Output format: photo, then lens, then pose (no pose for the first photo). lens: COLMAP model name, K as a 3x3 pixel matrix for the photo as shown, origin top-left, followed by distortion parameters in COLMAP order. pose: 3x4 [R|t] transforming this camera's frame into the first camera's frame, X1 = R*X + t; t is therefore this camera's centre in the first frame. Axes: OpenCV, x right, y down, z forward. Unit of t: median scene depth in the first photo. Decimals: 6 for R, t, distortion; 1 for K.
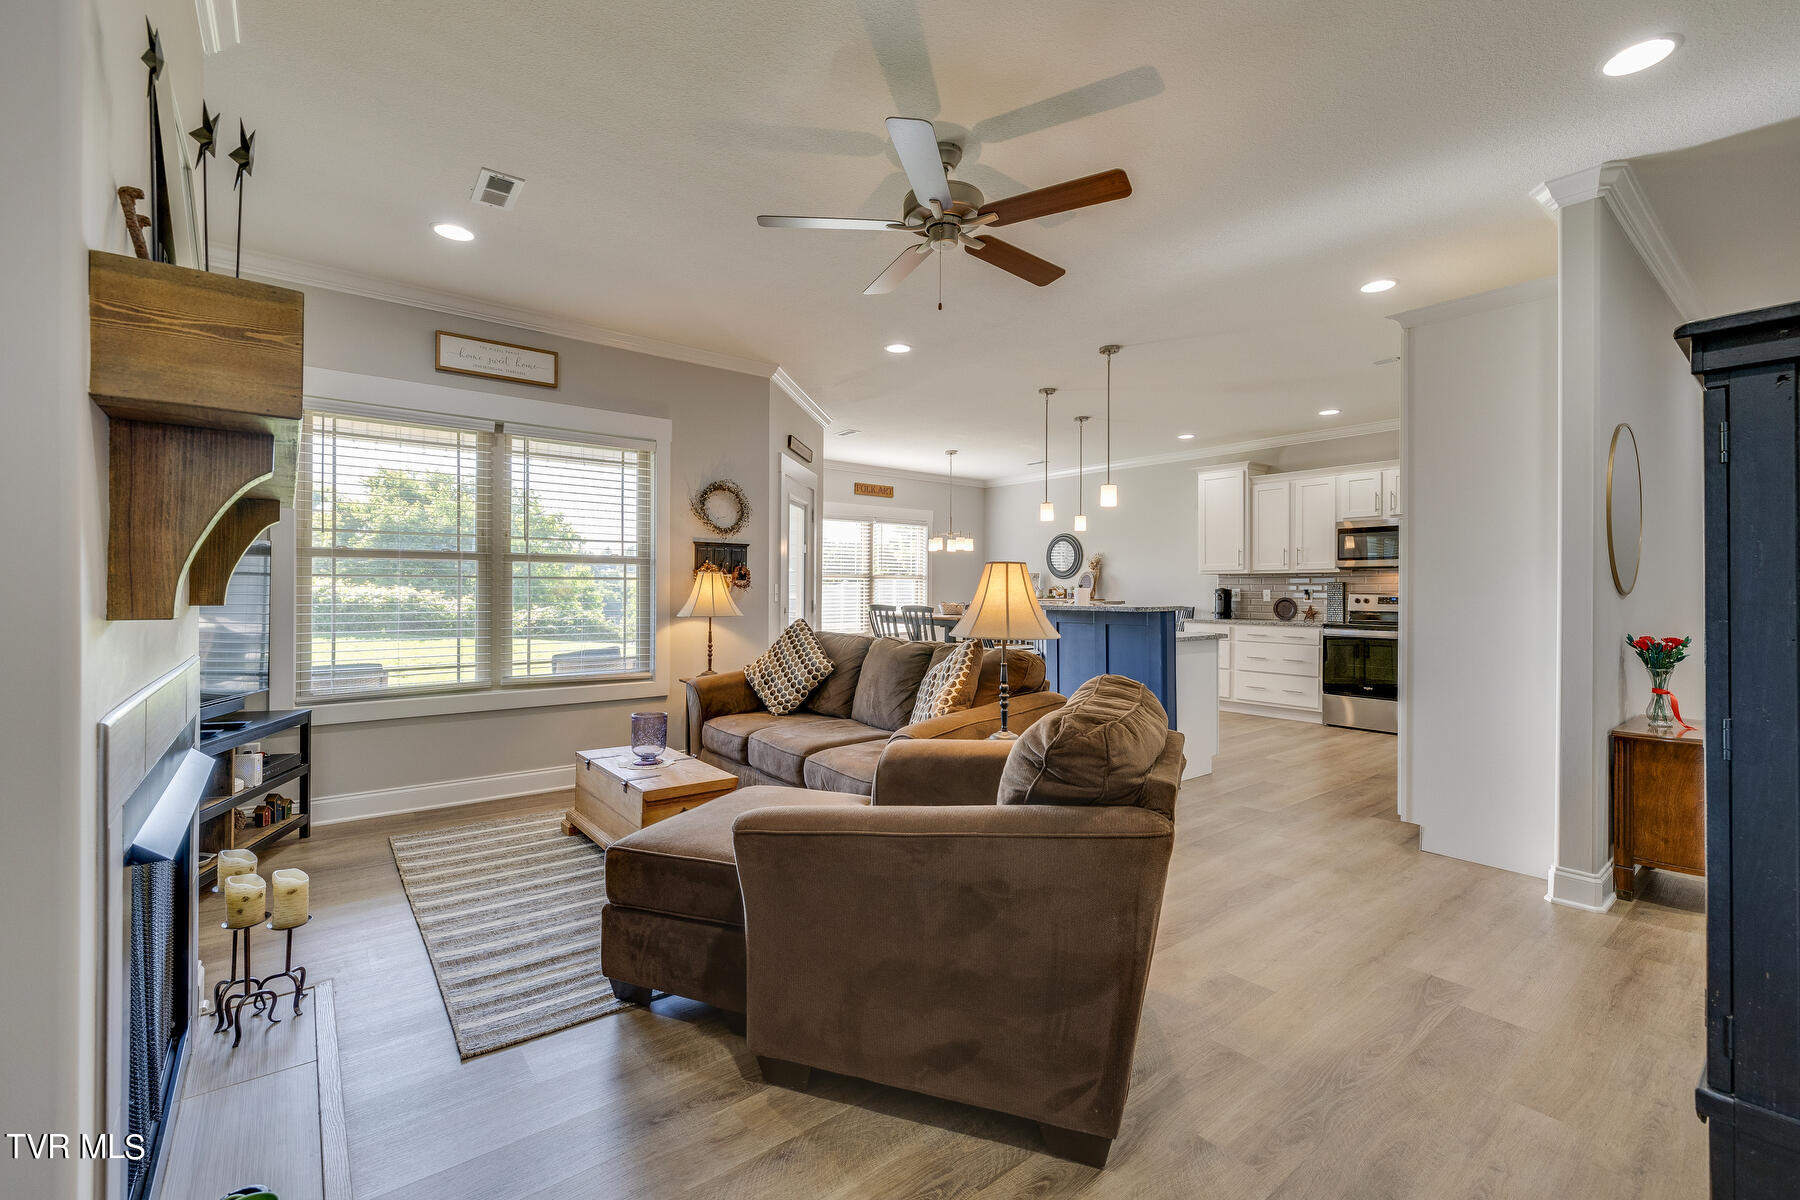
lens RADIAL K [[764.3, 0, 915.1], [0, 764.3, 601.1], [0, 0, 1]] dist [0.000857, -0.000012]
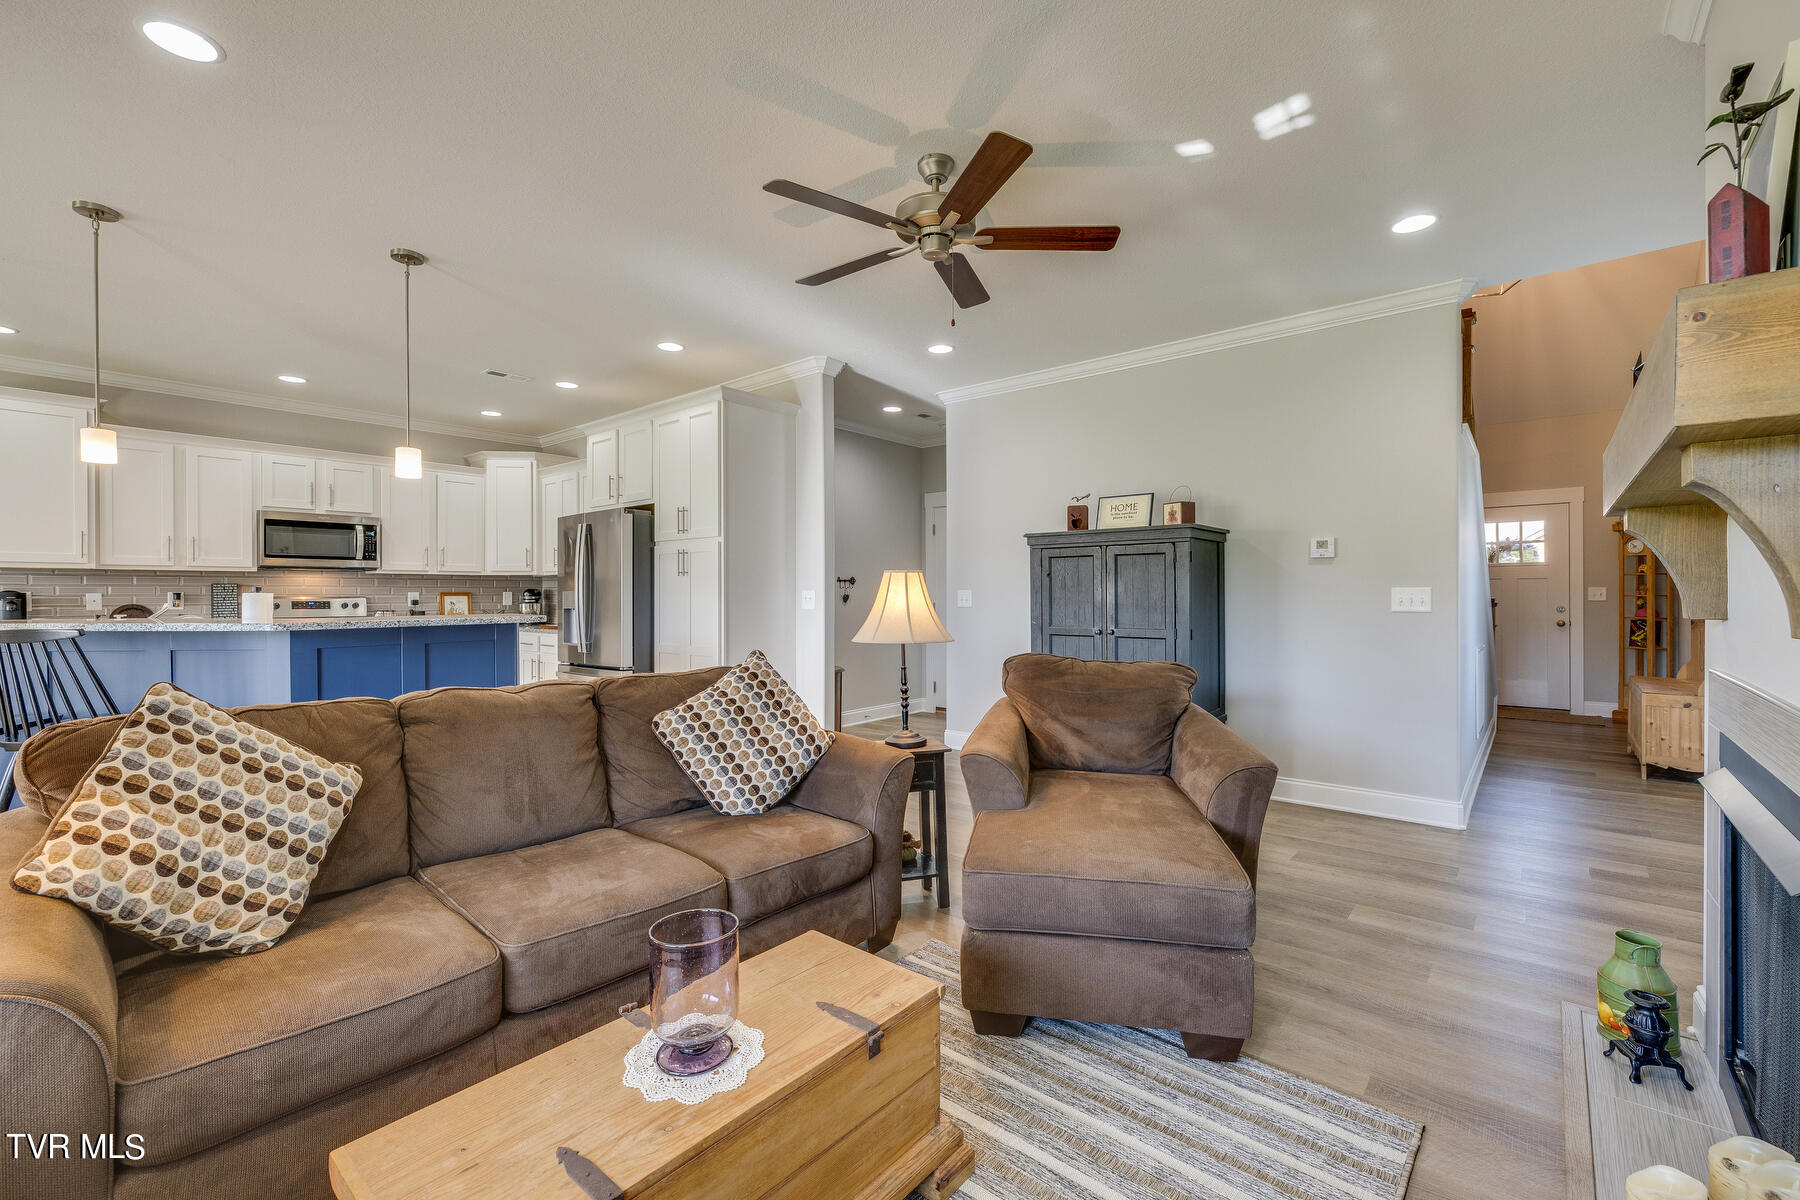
lens RADIAL K [[764.3, 0, 904.1], [0, 764.3, 583.8], [0, 0, 1]] dist [0.000857, -0.000012]
pose [[-0.185597, 0.009991, 0.982575, -0.517230], [0.011928, 0.999898, -0.007914, -0.013675], [-0.982554, 0.010252, -0.185697, 0.669211]]
